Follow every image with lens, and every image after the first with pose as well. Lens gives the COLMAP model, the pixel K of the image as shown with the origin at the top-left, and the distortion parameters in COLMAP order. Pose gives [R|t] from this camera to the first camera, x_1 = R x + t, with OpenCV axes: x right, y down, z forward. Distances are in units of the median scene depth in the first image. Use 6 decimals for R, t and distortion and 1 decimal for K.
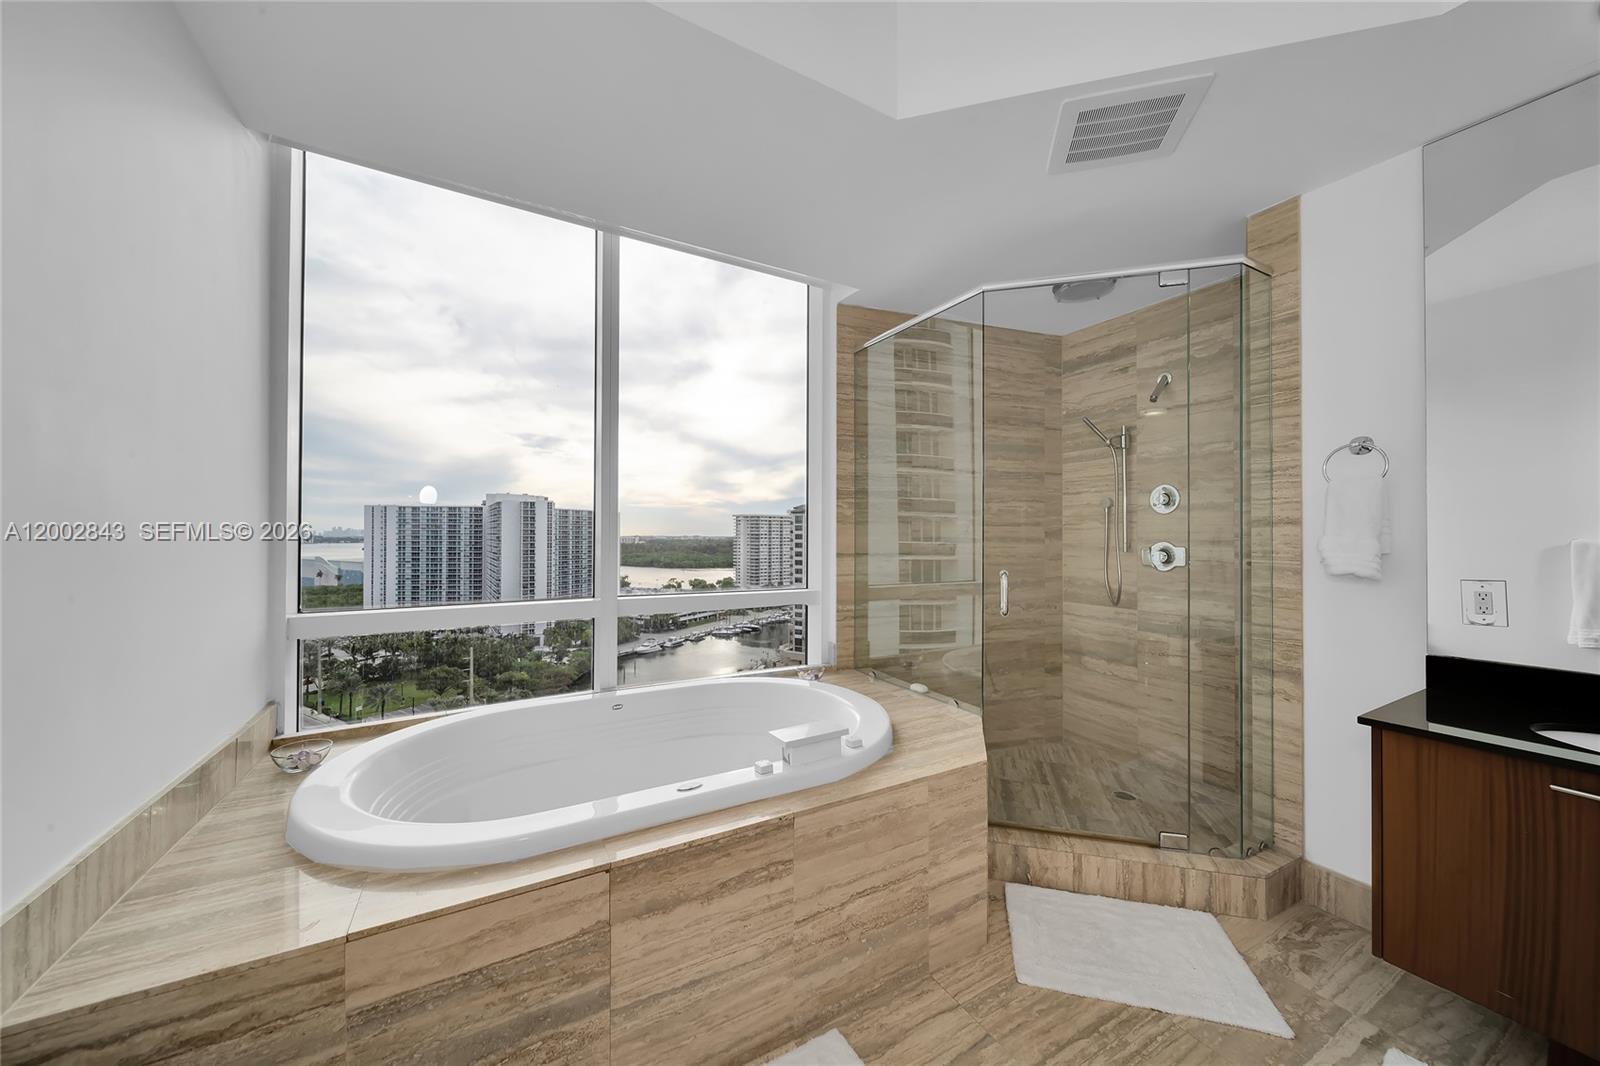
lens RADIAL K [[572.0, 0, 800.8], [0, 572.0, 536.3], [0, 0, 1]] dist [-0.001969, -0.000721]
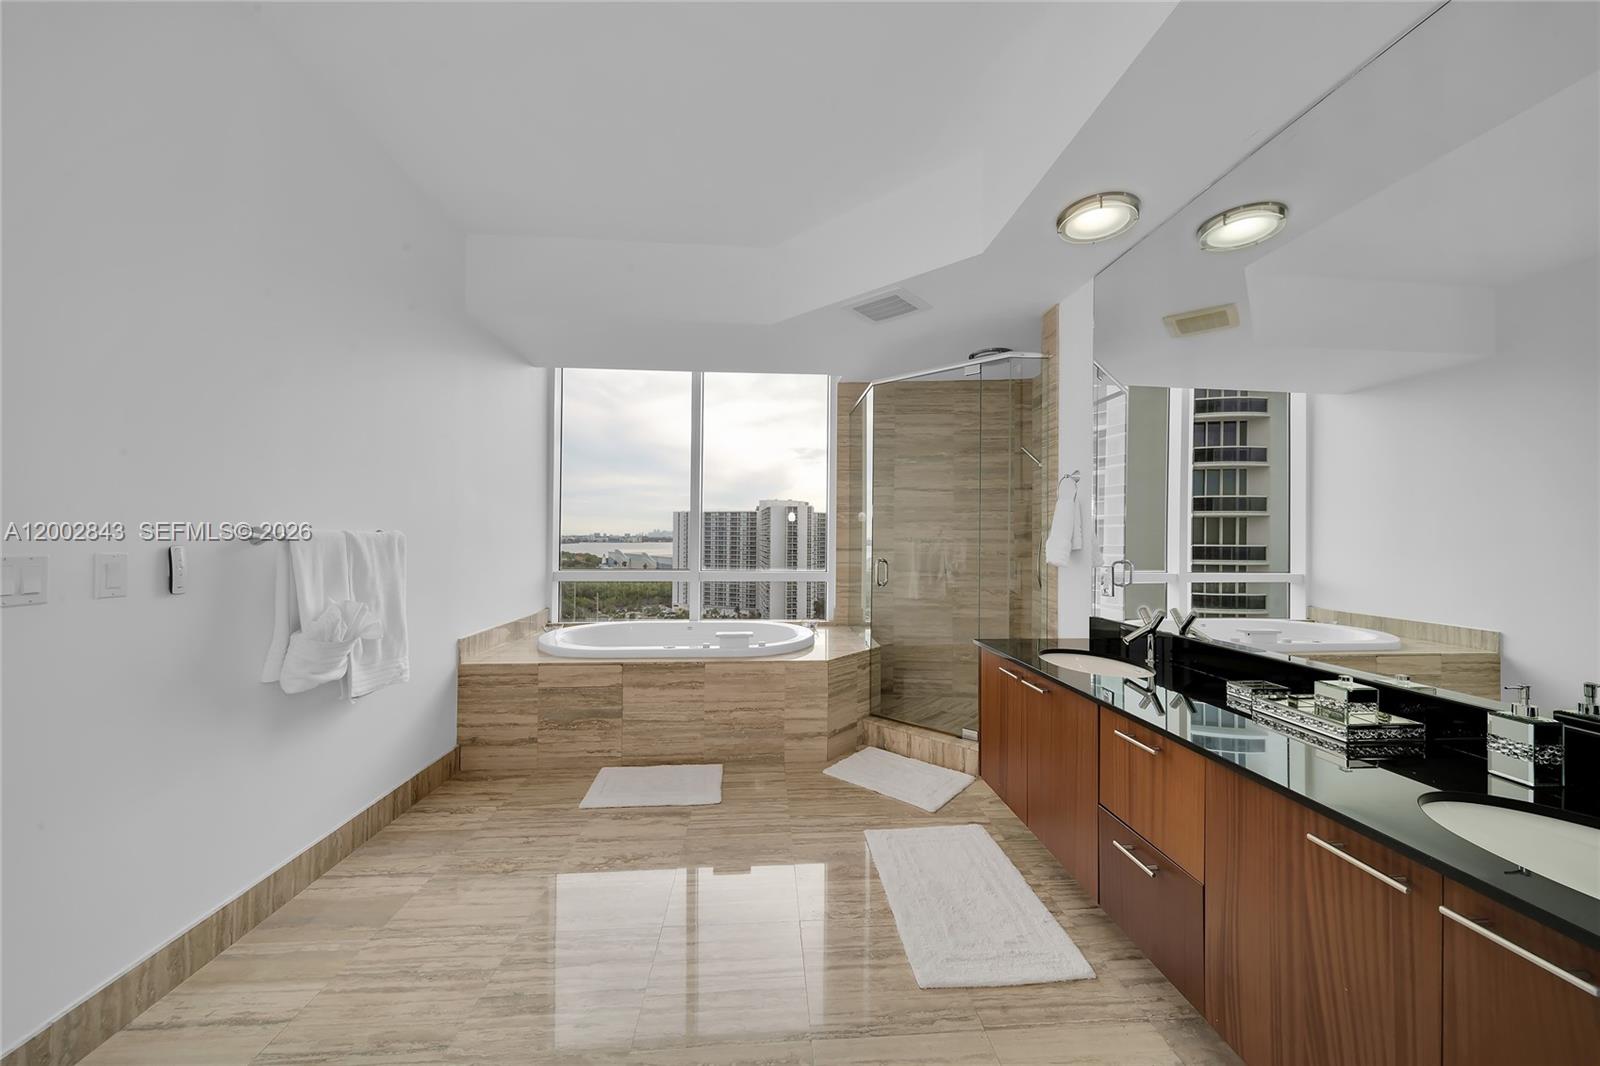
lens RADIAL K [[572.0, 0, 797.0], [0, 572.0, 532.0], [0, 0, 1]] dist [-0.001969, -0.000721]
pose [[0.902498, 0.000287, -0.430694, 0.953306], [-0.004808, 0.999944, -0.009409, 0.002522], [0.430667, 0.010562, 0.902449, -0.639298]]
